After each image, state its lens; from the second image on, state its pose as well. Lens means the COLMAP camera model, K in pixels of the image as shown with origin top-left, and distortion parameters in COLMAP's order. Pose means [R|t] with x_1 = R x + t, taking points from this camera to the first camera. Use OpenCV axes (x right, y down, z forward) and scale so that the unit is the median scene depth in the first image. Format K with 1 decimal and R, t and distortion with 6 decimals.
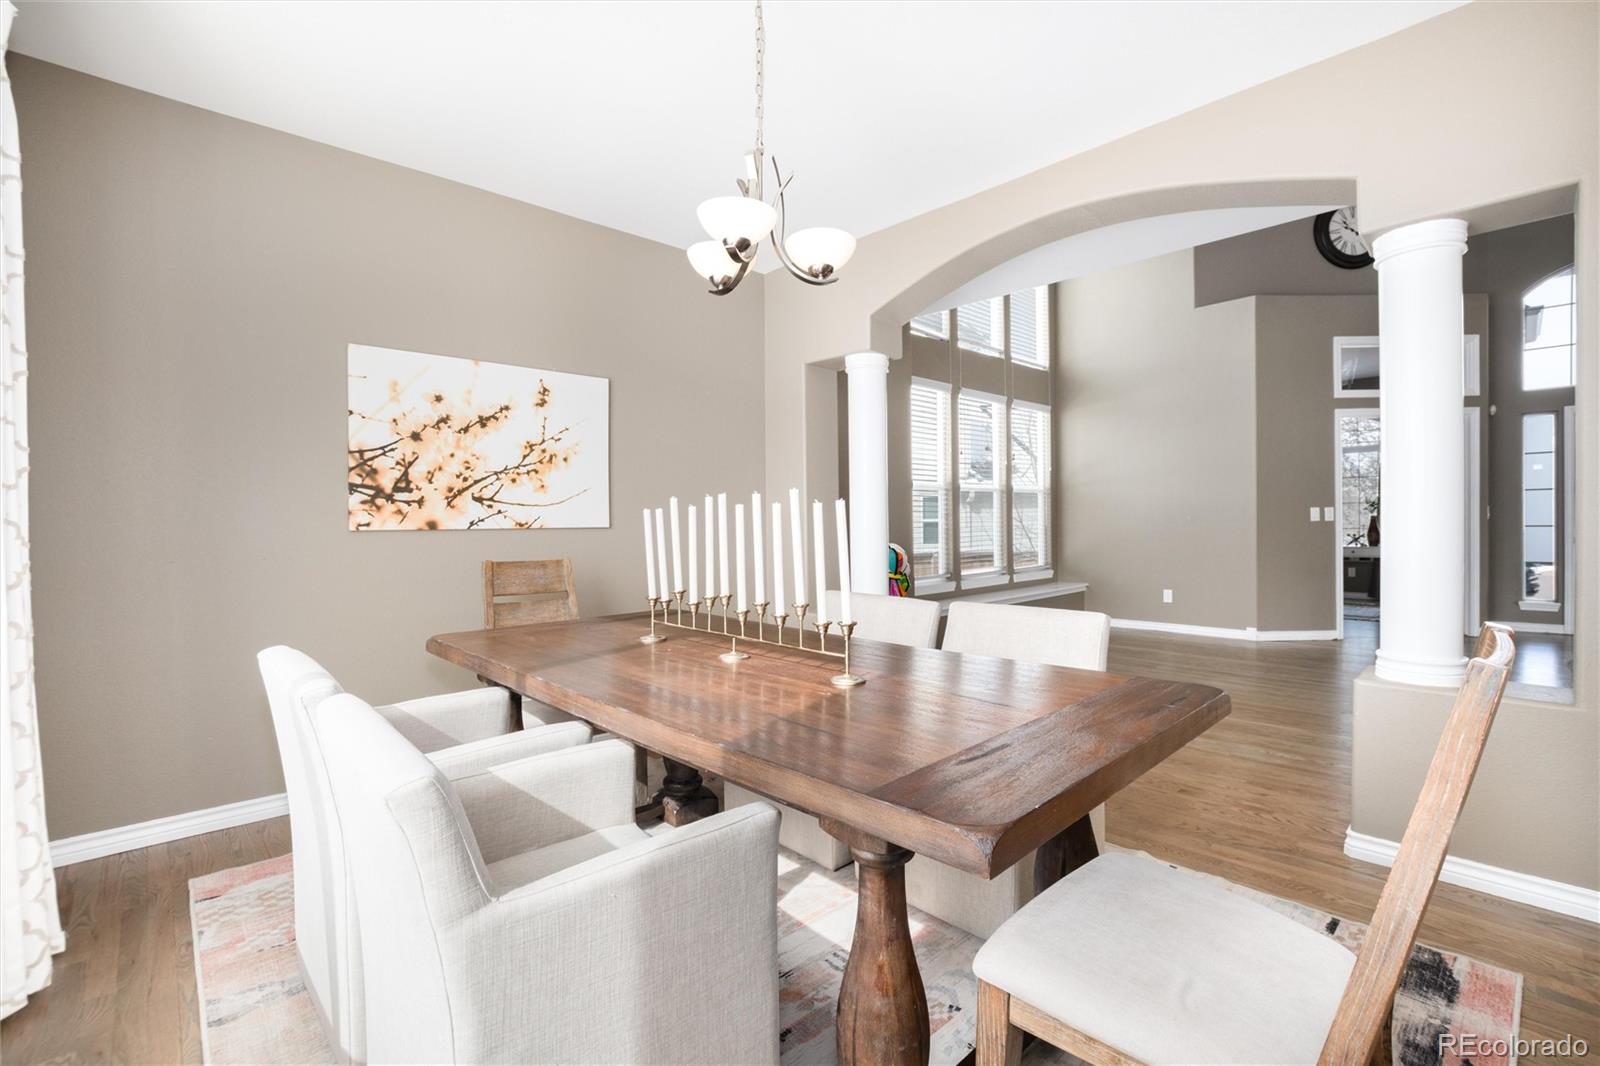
lens RADIAL K [[751.8, 0, 800.0], [0, 751.8, 533.0], [0, 0, 1]] dist [-0.009994, -0.000349]
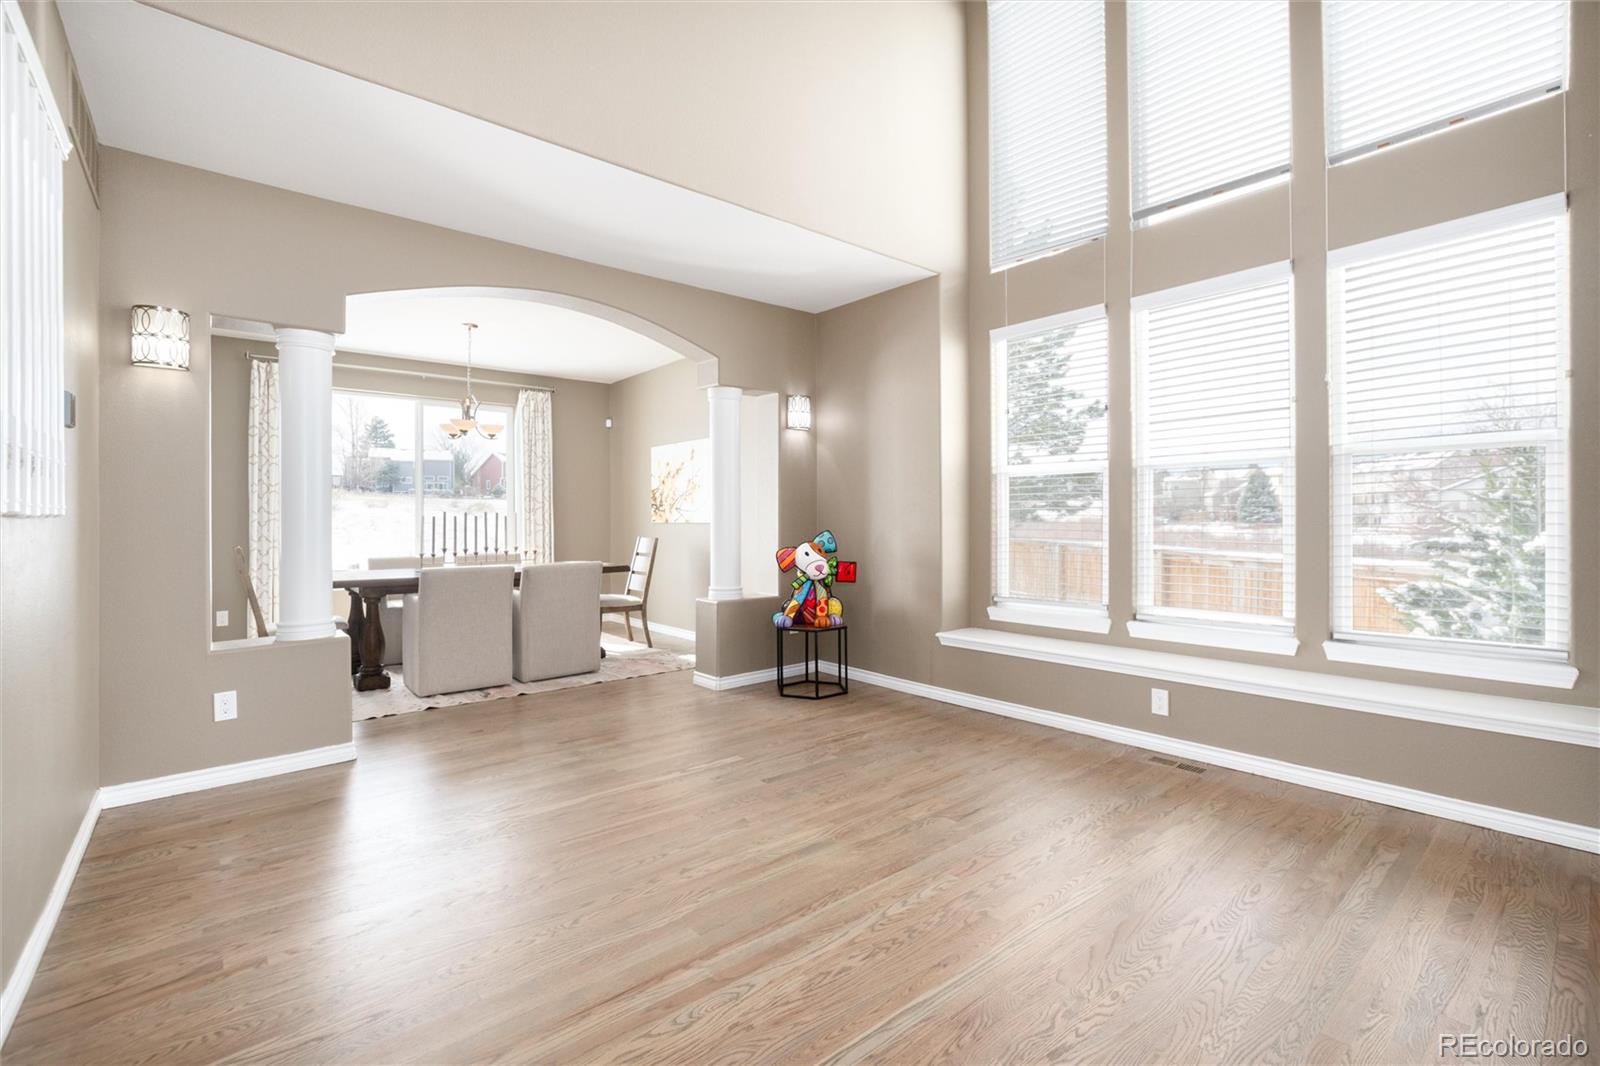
lens RADIAL K [[725.7, 0, 817.6], [0, 725.7, 520.7], [0, 0, 1]] dist [-0.015143, -0.000414]
pose [[-0.080863, 0.013253, -0.996637, 0.774797], [-0.009795, 0.999853, 0.014090, -0.021544], [0.996677, 0.010901, -0.080722, 0.765517]]
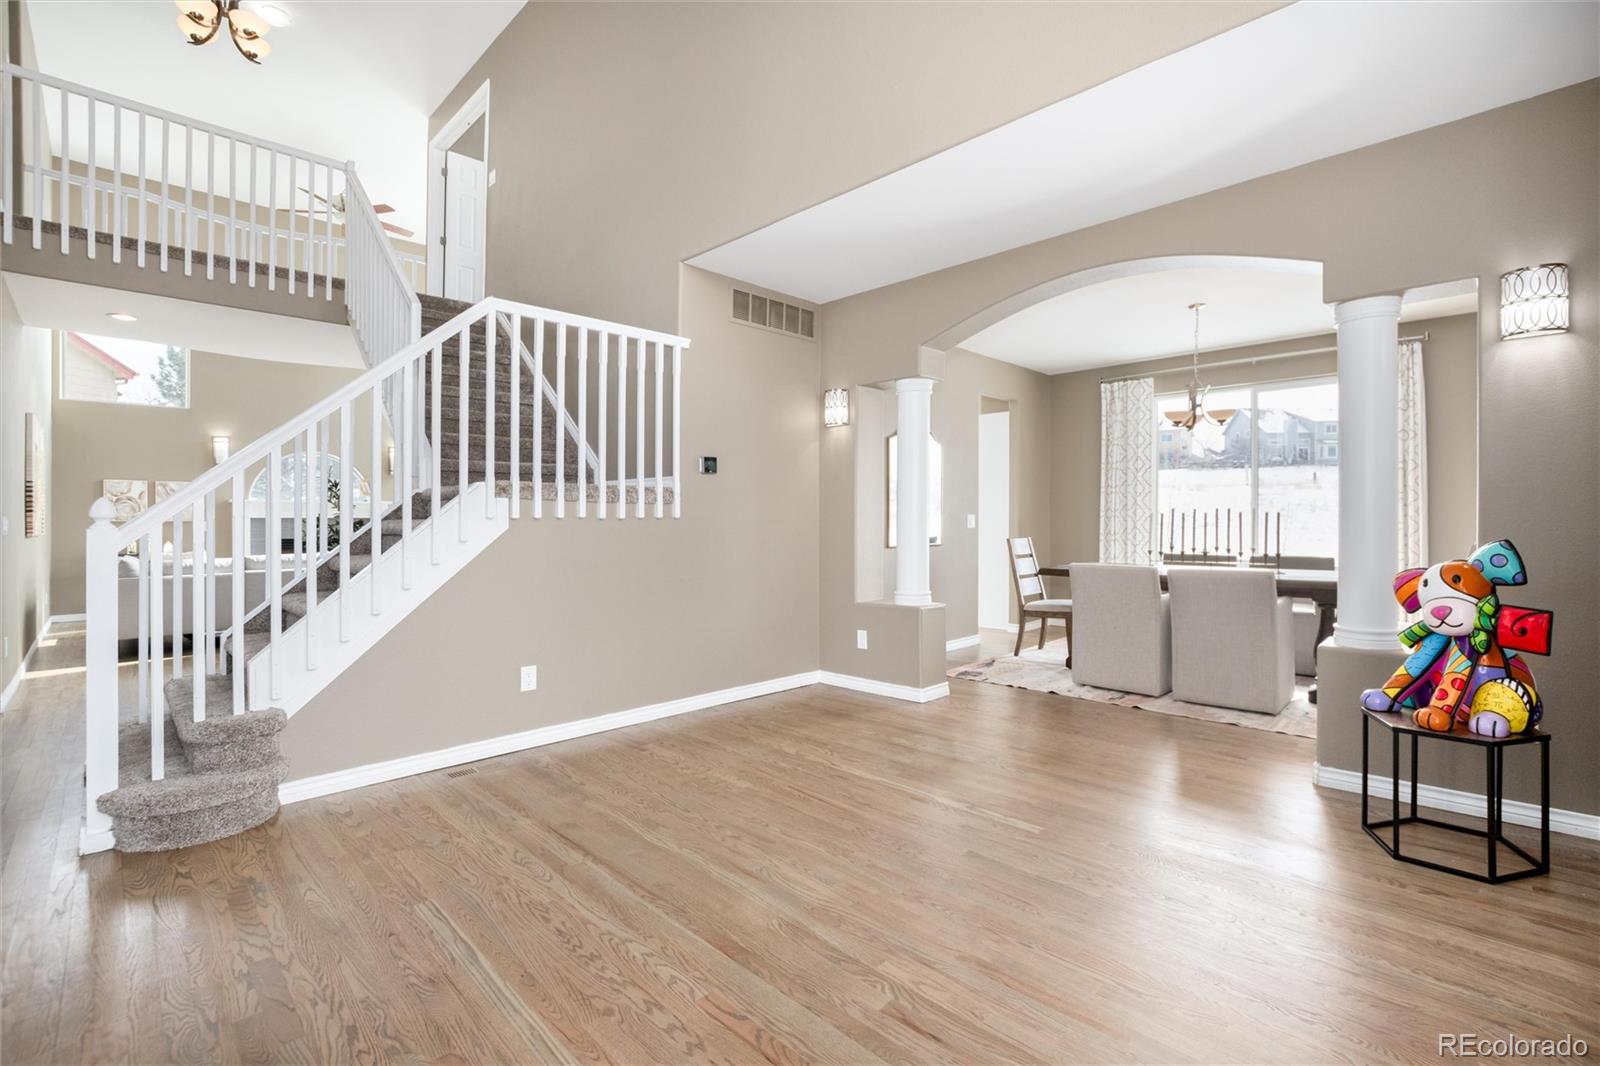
lens RADIAL K [[707.8, 0, 800.0], [0, 707.8, 514.7], [0, 0, 1]] dist [-0.019017, -0.000038]
pose [[-0.999791, 0.017323, 0.010889, 0.407979], [0.017416, 0.999812, 0.008558, -0.022243], [-0.010738, 0.008746, -0.999904, 1.039616]]
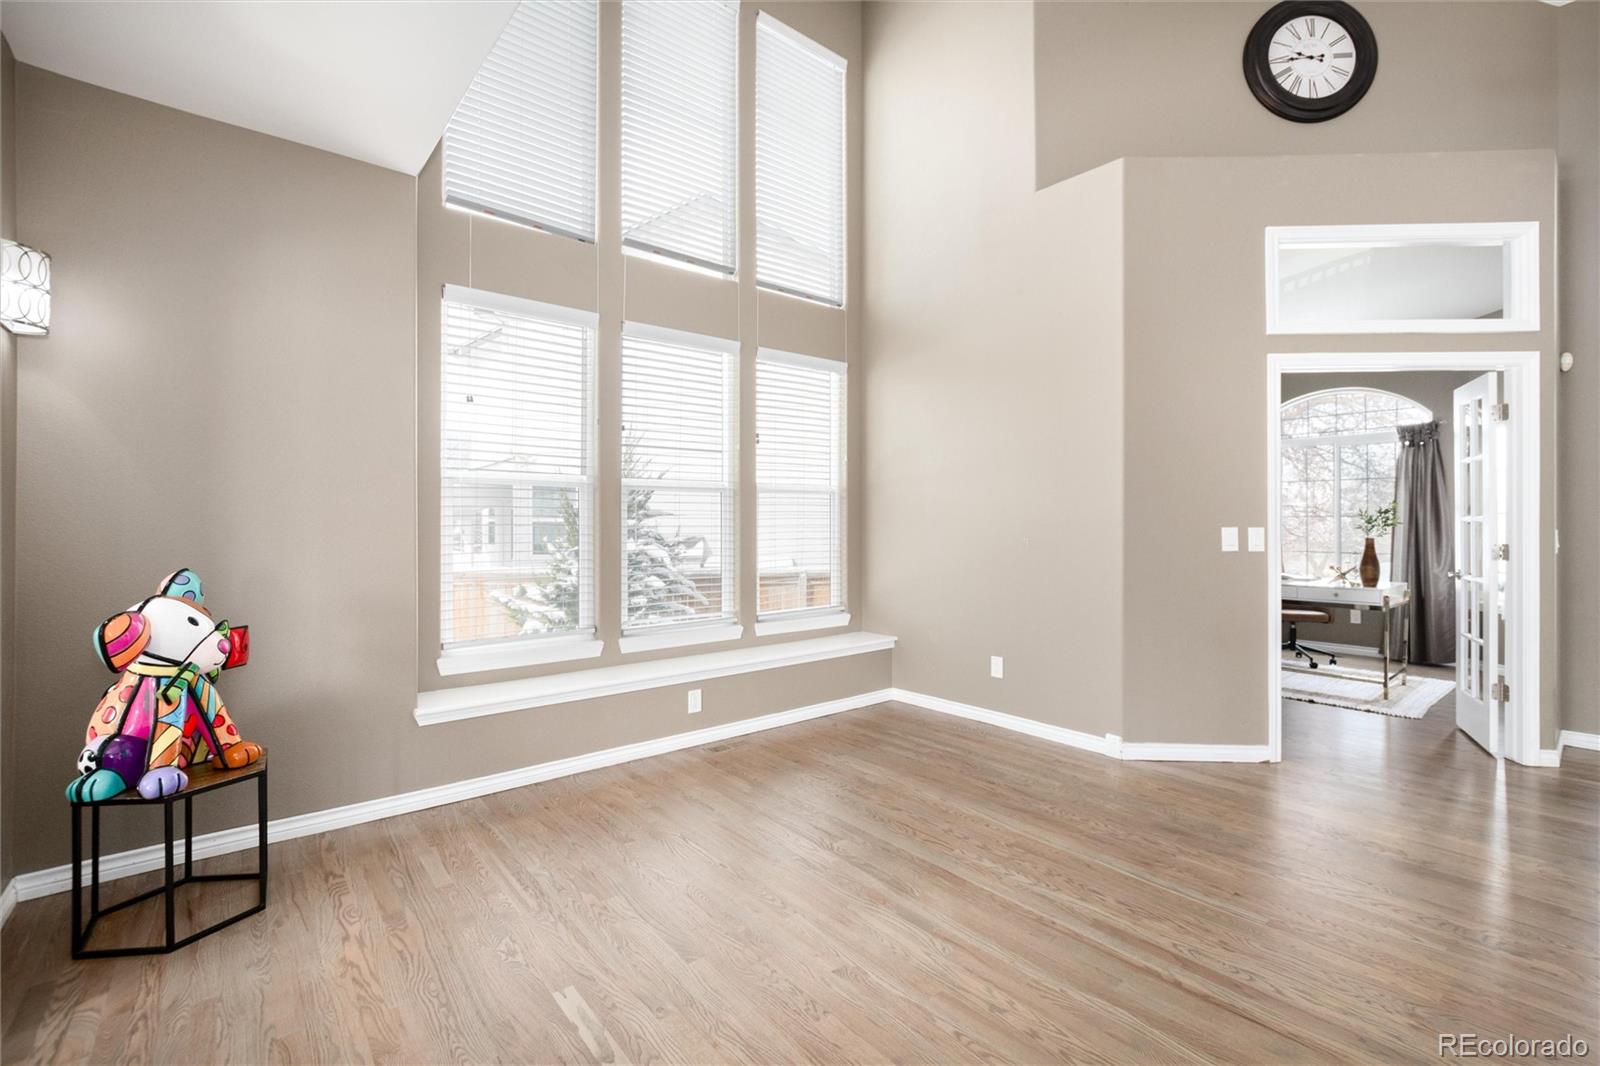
lens RADIAL K [[725.7, 0, 817.6], [0, 725.7, 520.7], [0, 0, 1]] dist [-0.015143, -0.000414]
pose [[0.997000, 0.015437, -0.075841, 0.400375], [-0.016608, 0.999752, -0.014841, -0.024614], [0.075593, 0.016056, 0.997009, 0.412631]]
